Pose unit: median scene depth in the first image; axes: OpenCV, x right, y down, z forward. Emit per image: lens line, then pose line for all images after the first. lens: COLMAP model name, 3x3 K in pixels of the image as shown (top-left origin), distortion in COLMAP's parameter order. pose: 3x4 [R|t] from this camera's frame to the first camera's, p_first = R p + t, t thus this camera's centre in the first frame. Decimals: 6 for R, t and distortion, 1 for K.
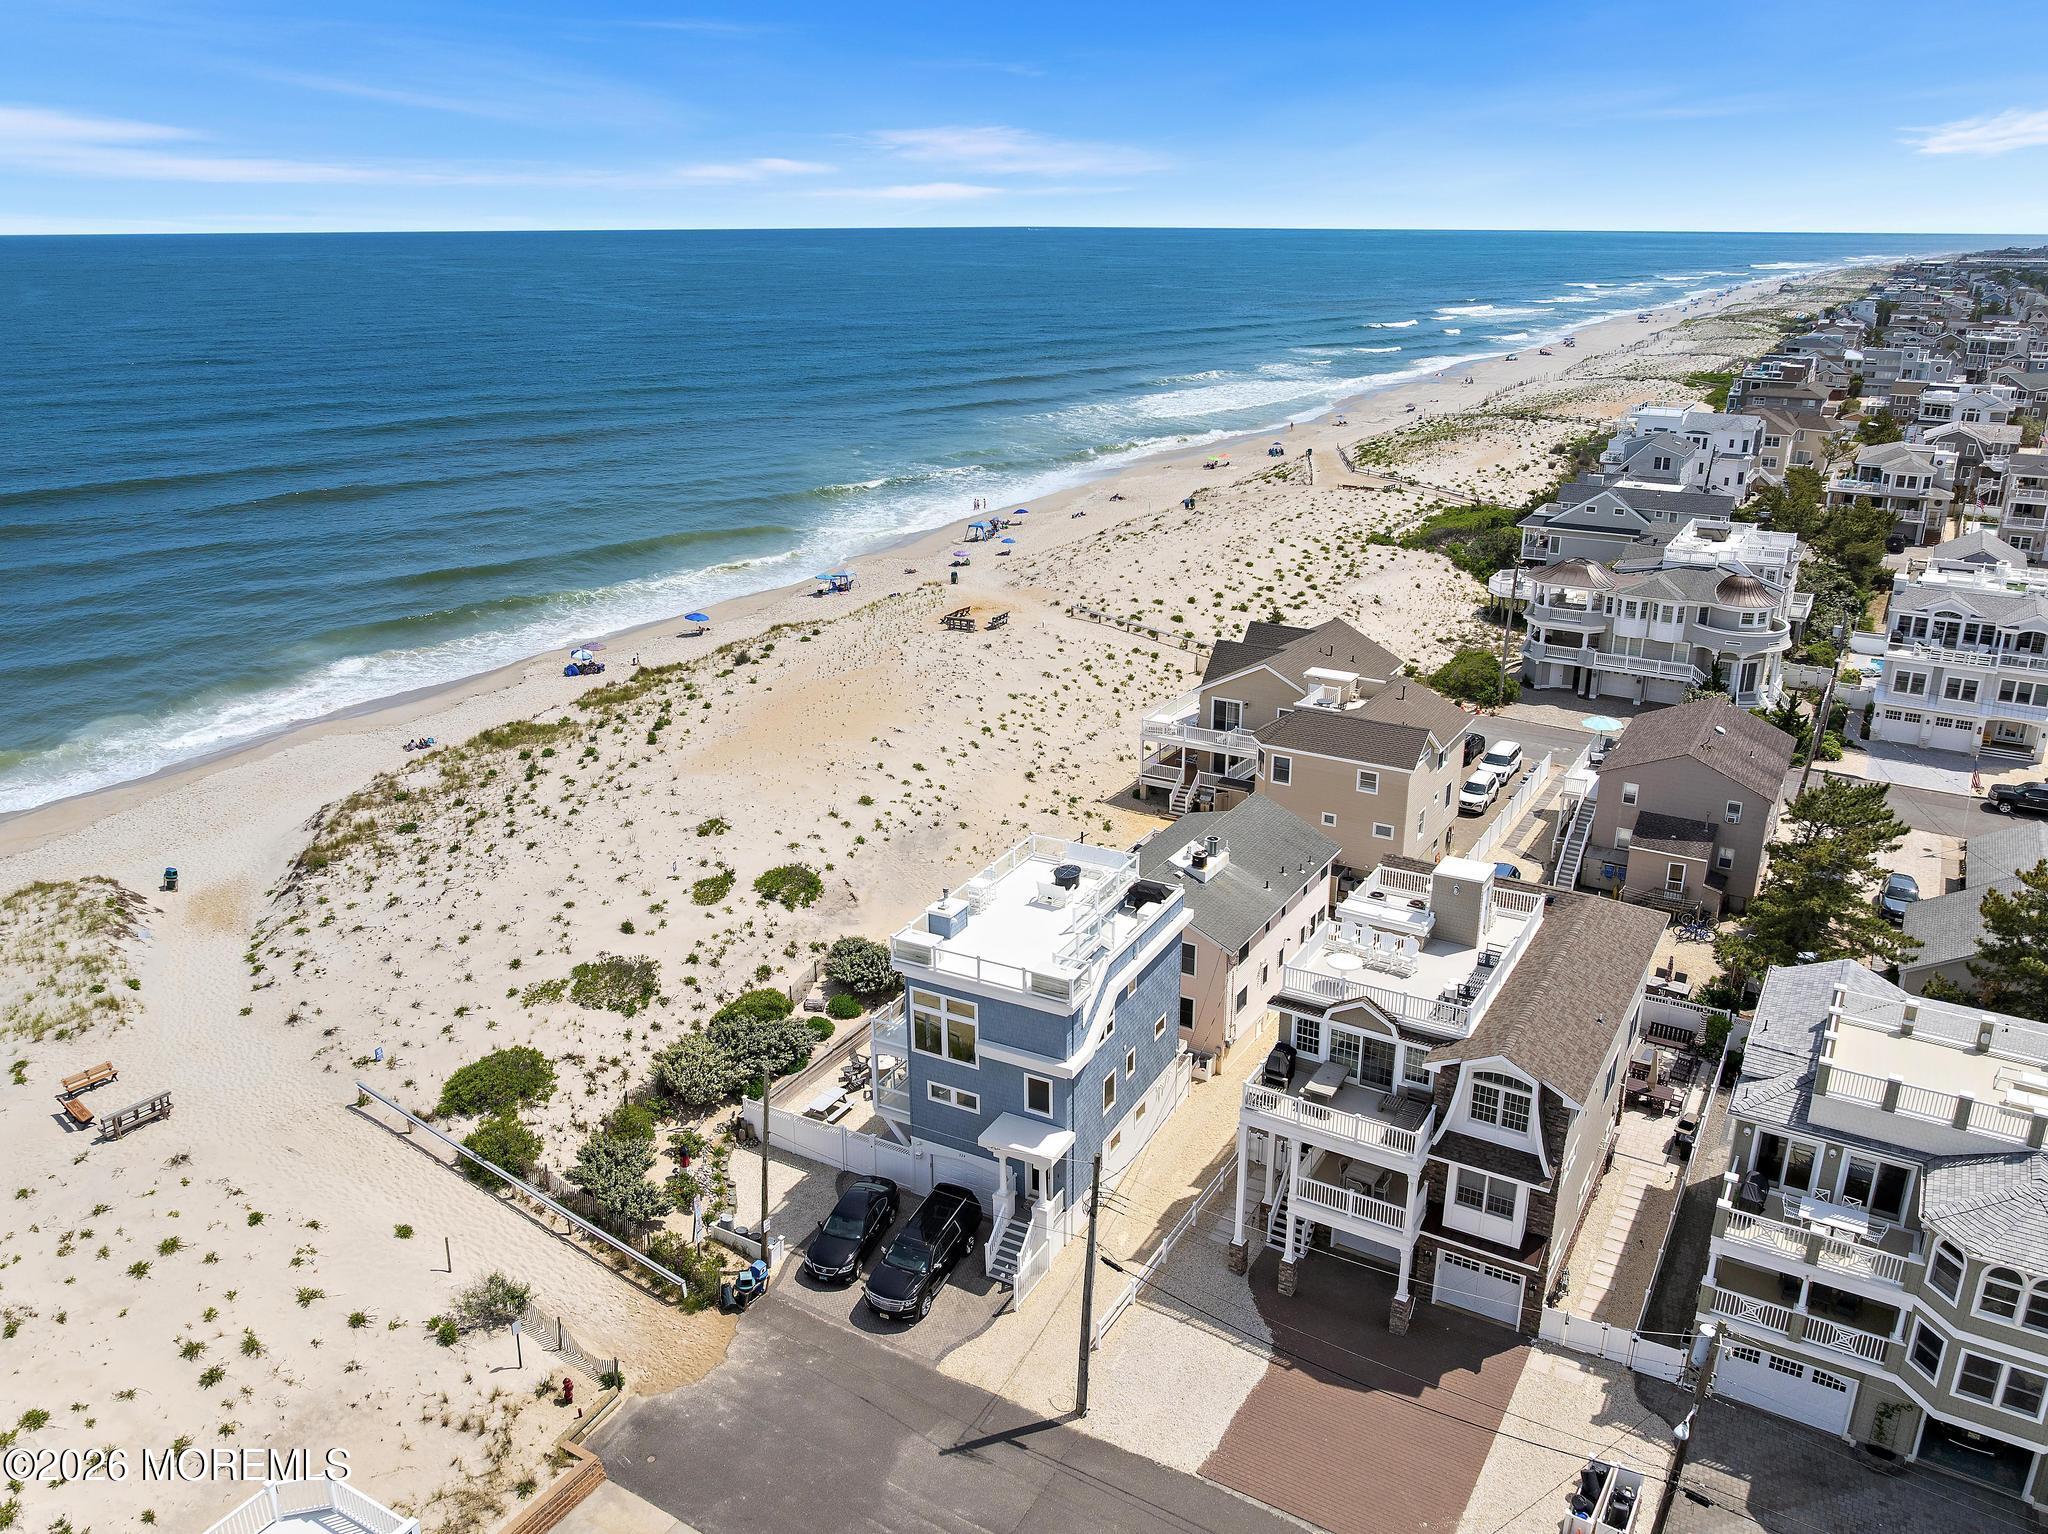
lens RADIAL K [[1527.5, 0, 1024.0], [0, 1527.5, 767.0], [0, 0, 1]] dist [-0.031764, -0.006343]
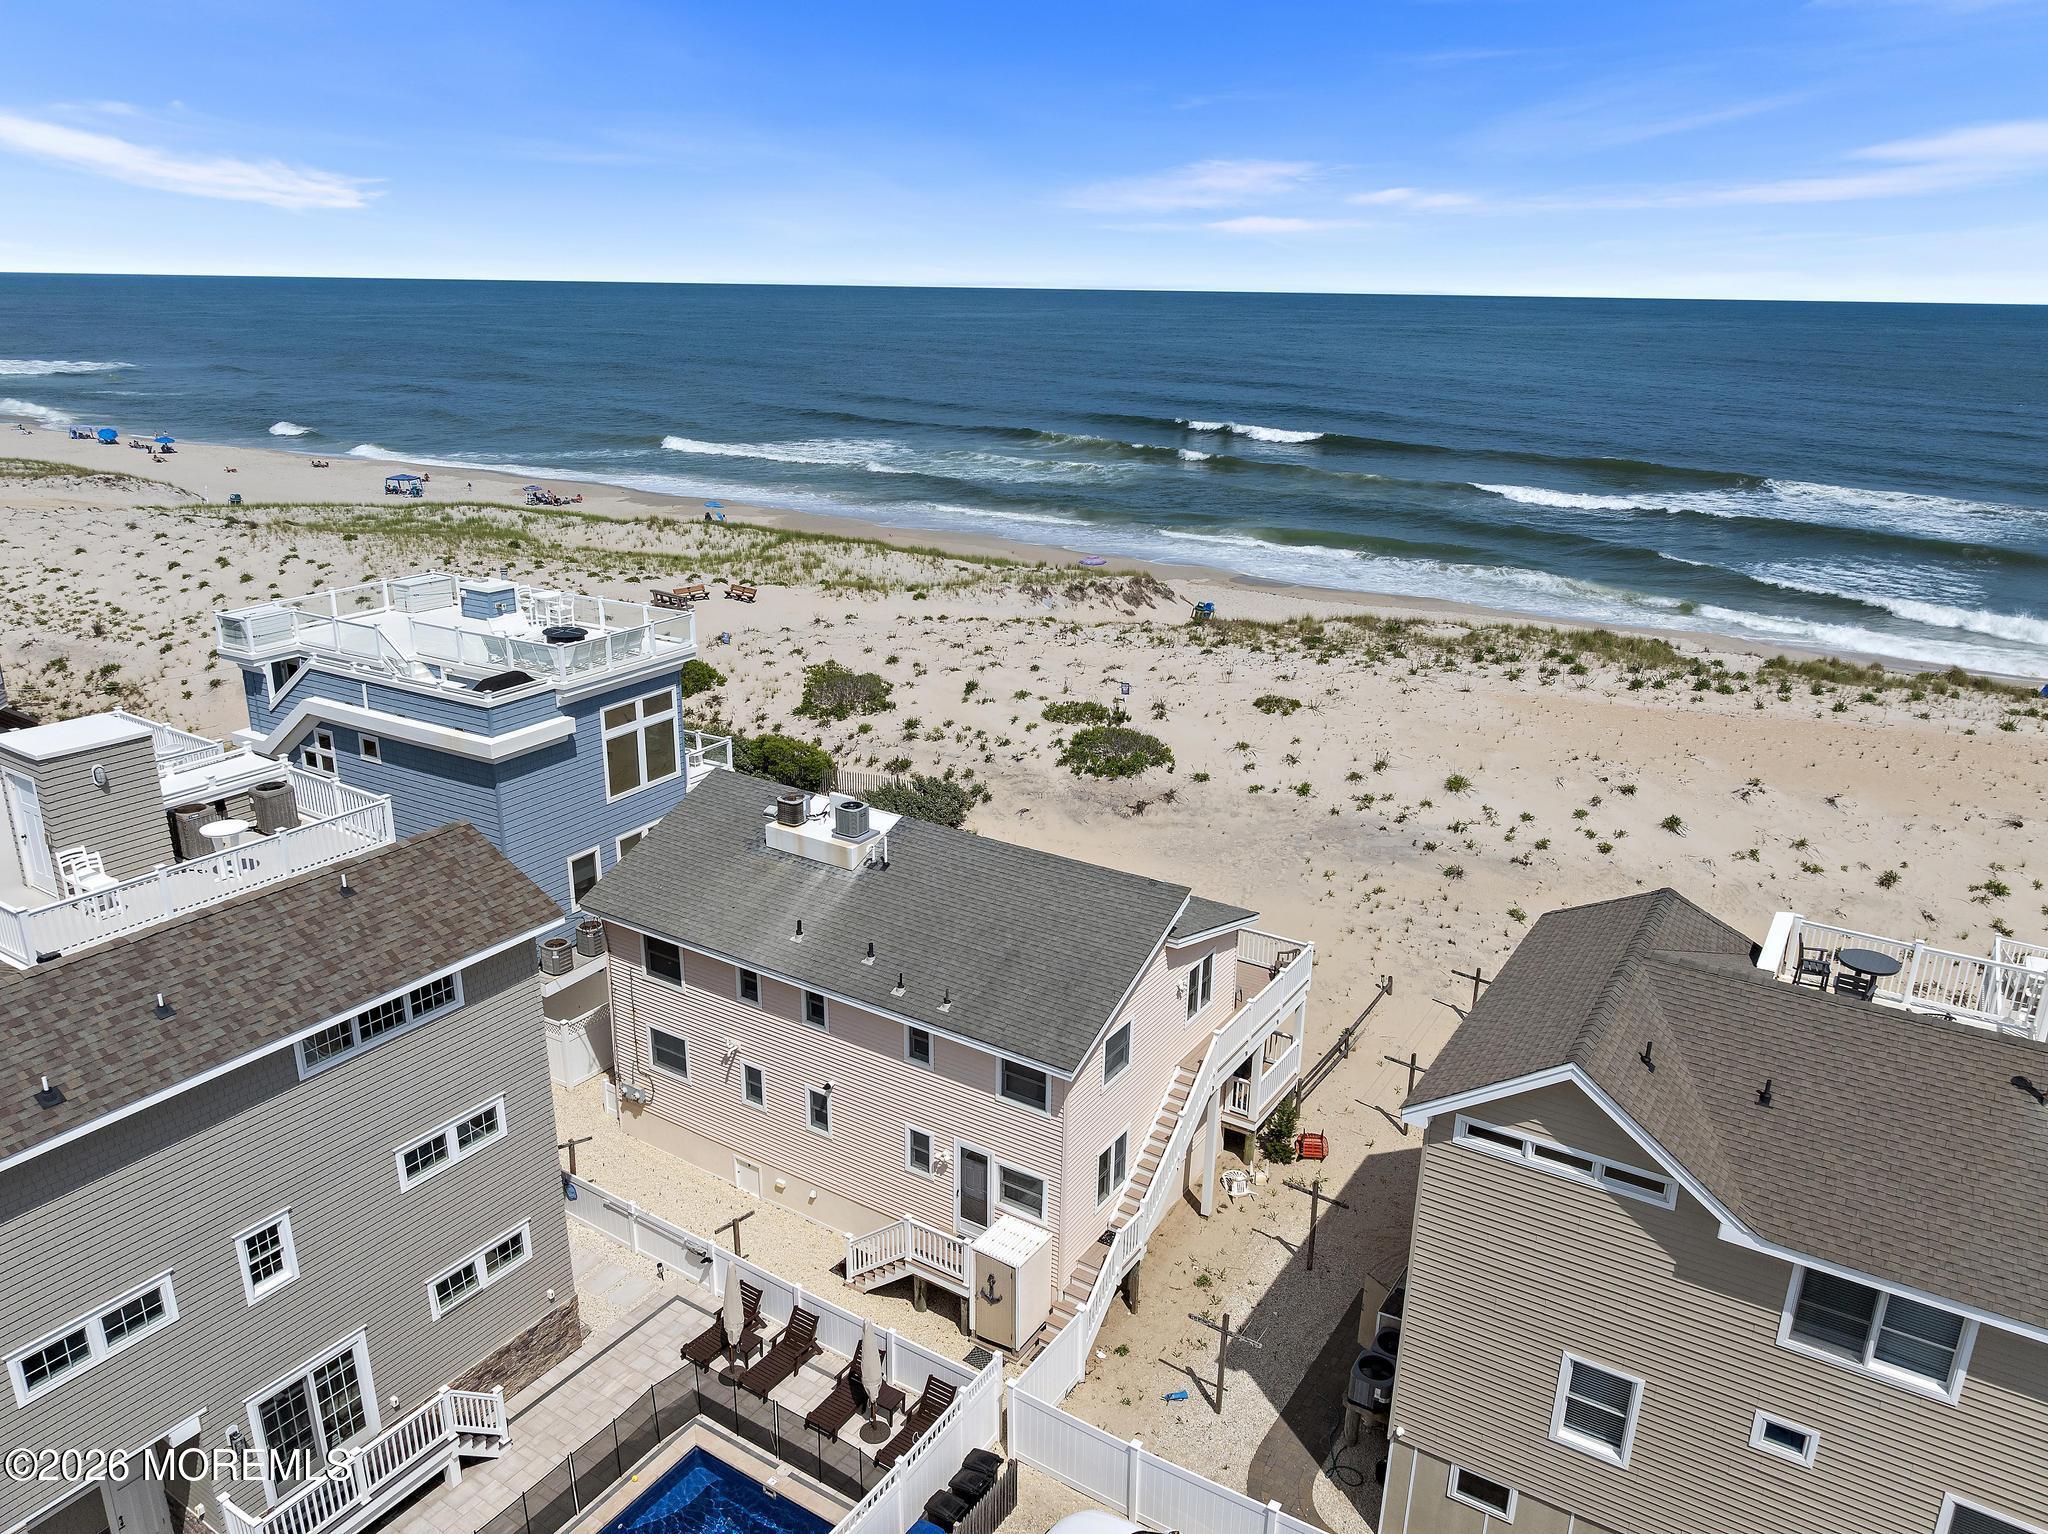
lens RADIAL K [[1443.3, 0, 1024.3], [0, 1443.3, 760.6], [0, 0, 1]] dist [-0.026068, -0.027654]
pose [[-0.031639, 0.318488, -0.947399, 0.567510], [-0.350785, 0.884041, 0.308904, -0.132462], [0.935921, 0.342107, 0.083751, 1.014502]]
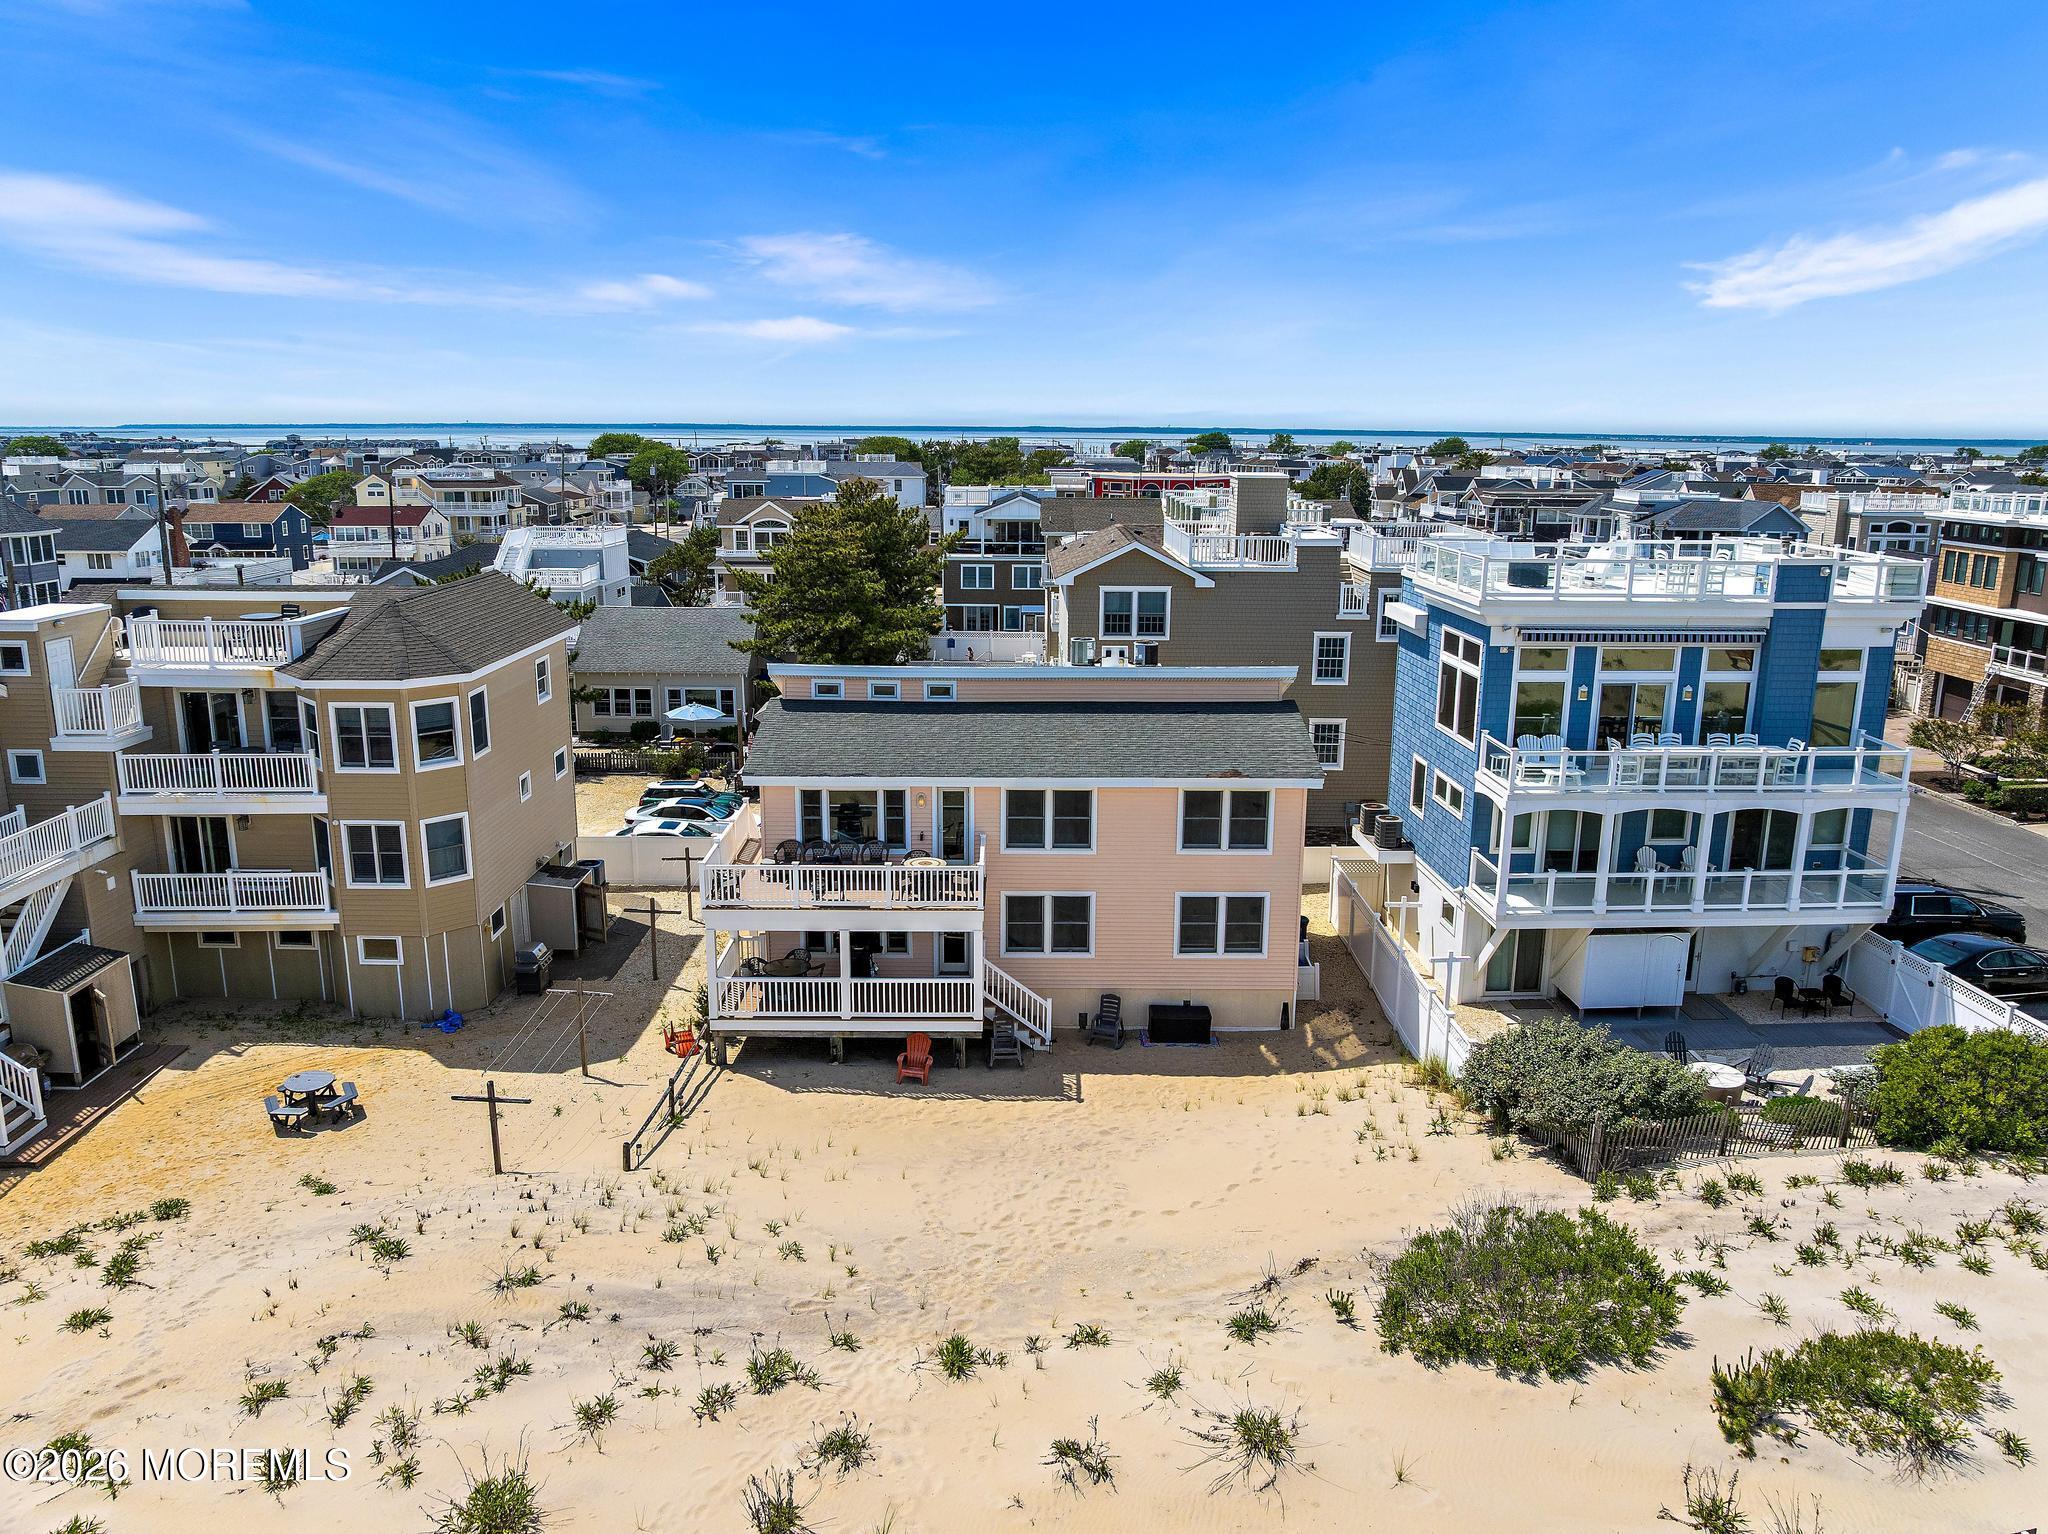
lens RADIAL K [[1443.6, 0, 1025.0], [0, 1443.6, 757.9], [0, 0, 1]] dist [-0.034267, -0.009444]
pose [[-0.518755, -0.190713, 0.833380, -0.323693], [0.283779, 0.881120, 0.378283, -0.124454], [-0.806451, 0.432731, -0.402965, 1.260693]]
